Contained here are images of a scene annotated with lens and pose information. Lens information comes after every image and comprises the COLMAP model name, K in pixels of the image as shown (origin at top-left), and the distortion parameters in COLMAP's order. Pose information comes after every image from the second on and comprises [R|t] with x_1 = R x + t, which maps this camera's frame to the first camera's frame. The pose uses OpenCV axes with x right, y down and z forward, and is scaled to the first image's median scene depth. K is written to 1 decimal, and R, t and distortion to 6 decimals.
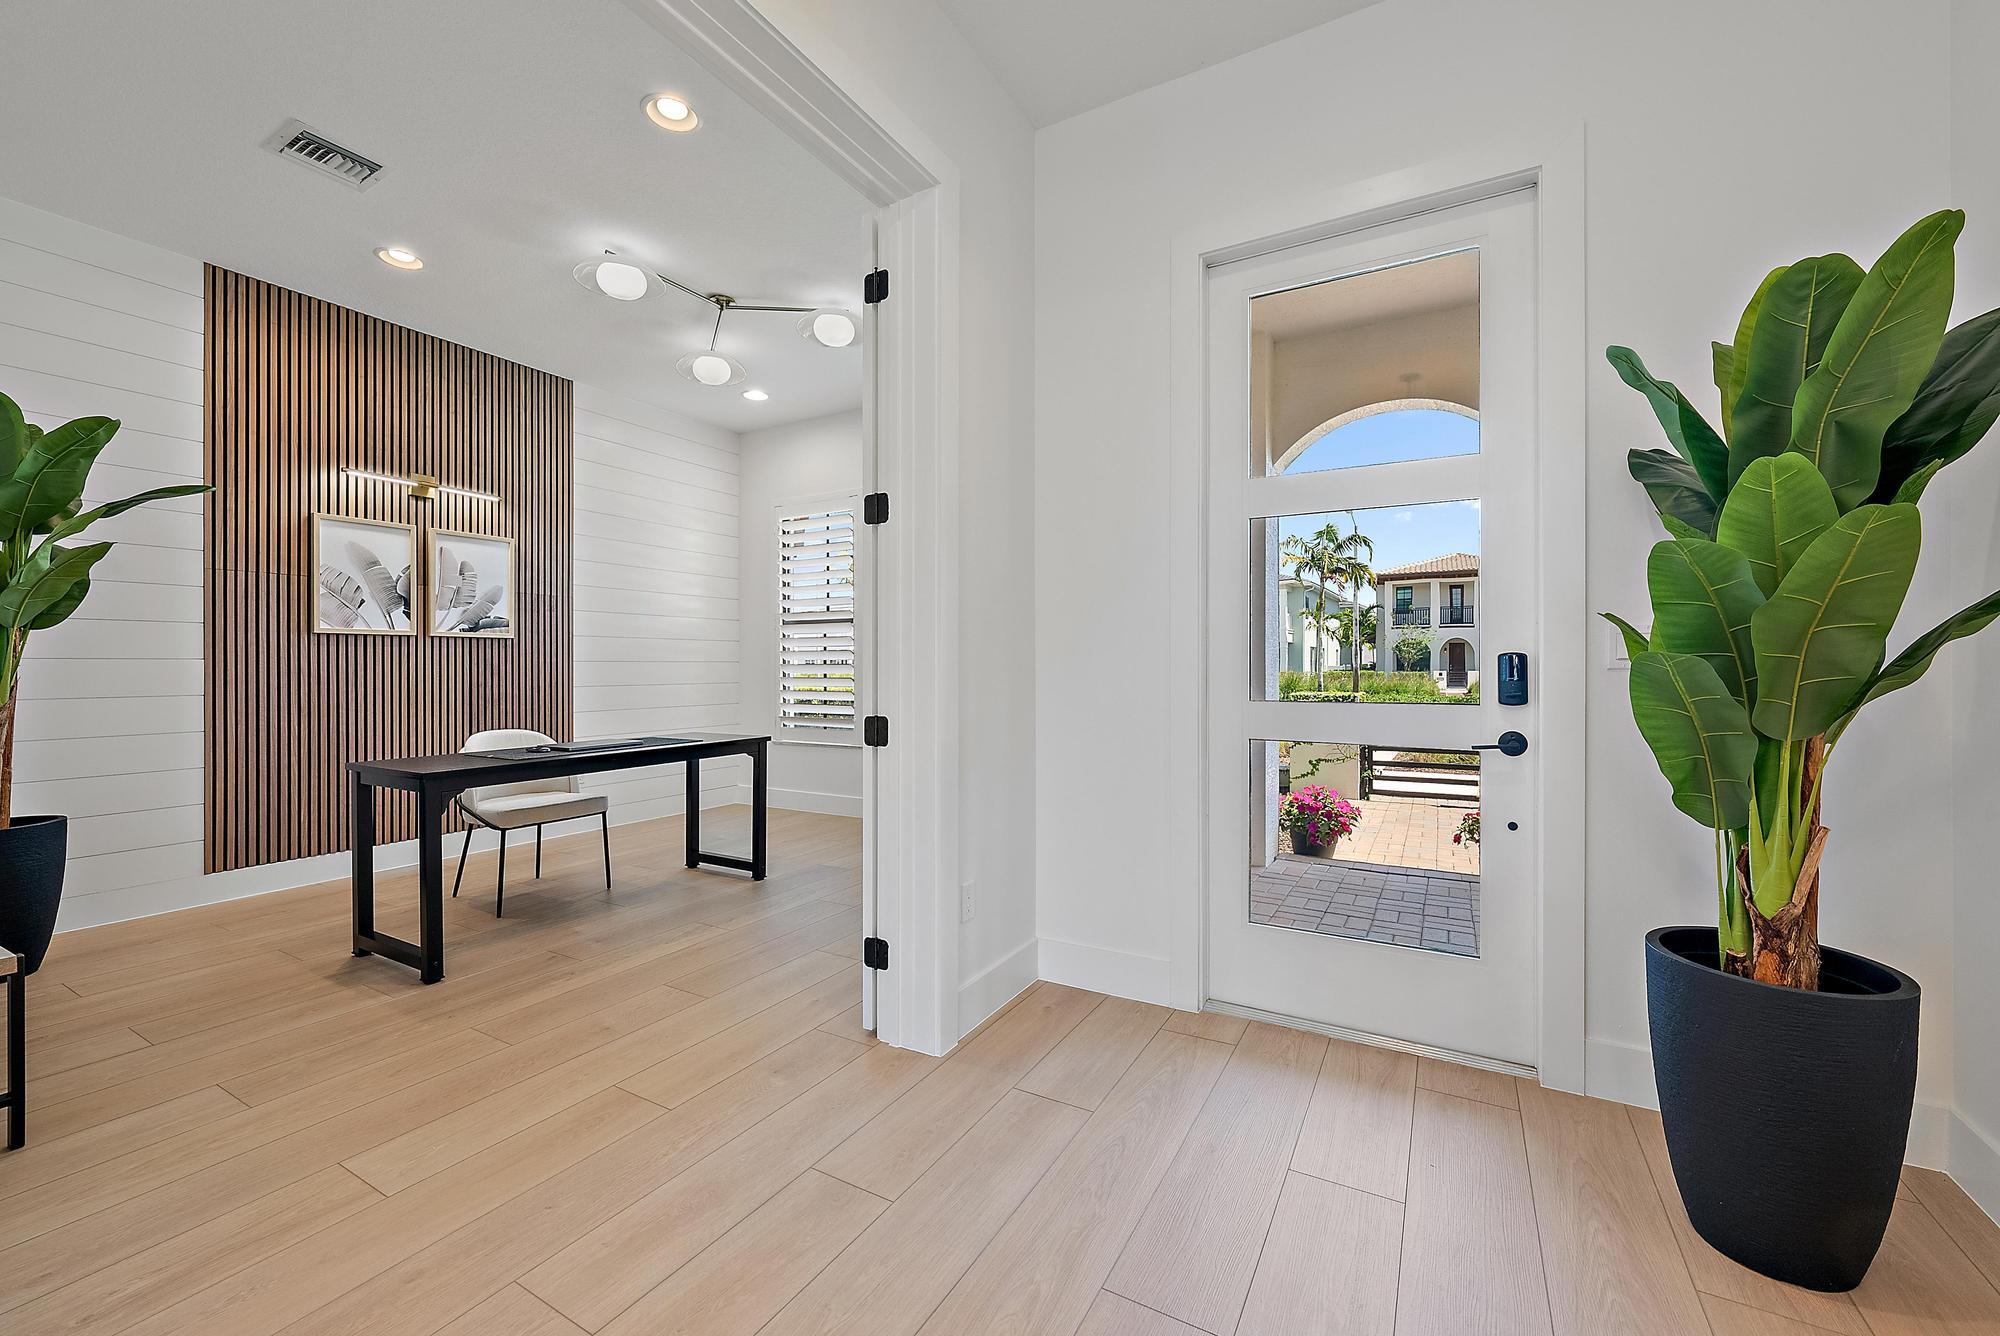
lens RADIAL K [[798.2, 0, 1011.6], [0, 798.2, 667.5], [0, 0, 1]] dist [-0.002512, -0.000089]
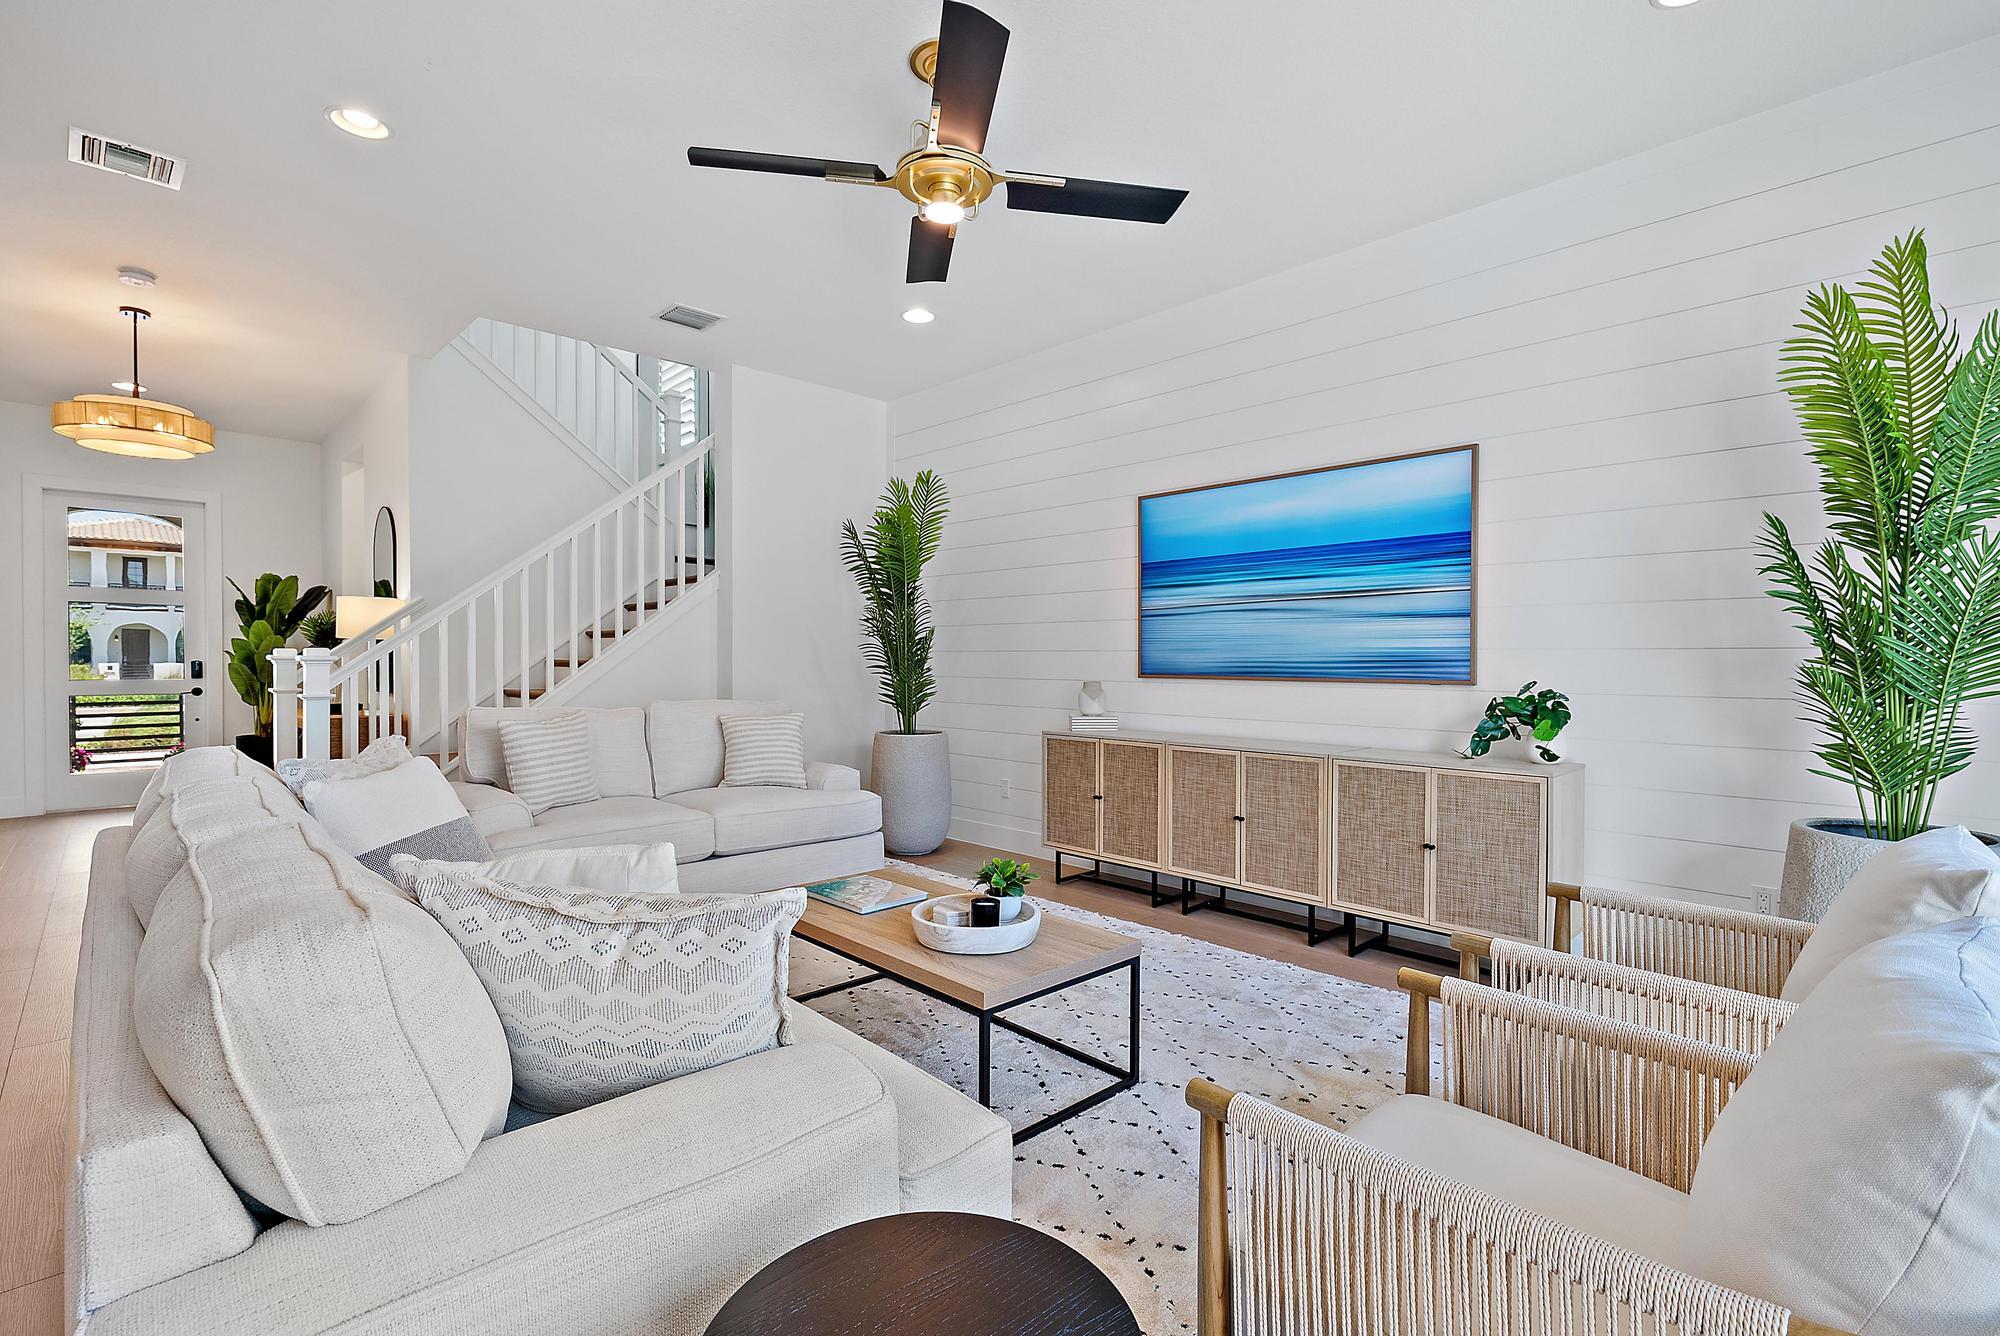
lens RADIAL K [[899.0, 0, 1020.6], [0, 899.0, 659.2], [0, 0, 1]] dist [0.005615, 0.000888]
pose [[0.279708, -0.008564, 0.960047, -1.720108], [0.005460, 0.999958, 0.007329, -0.032983], [-0.960070, 0.003192, 0.279743, -2.848842]]
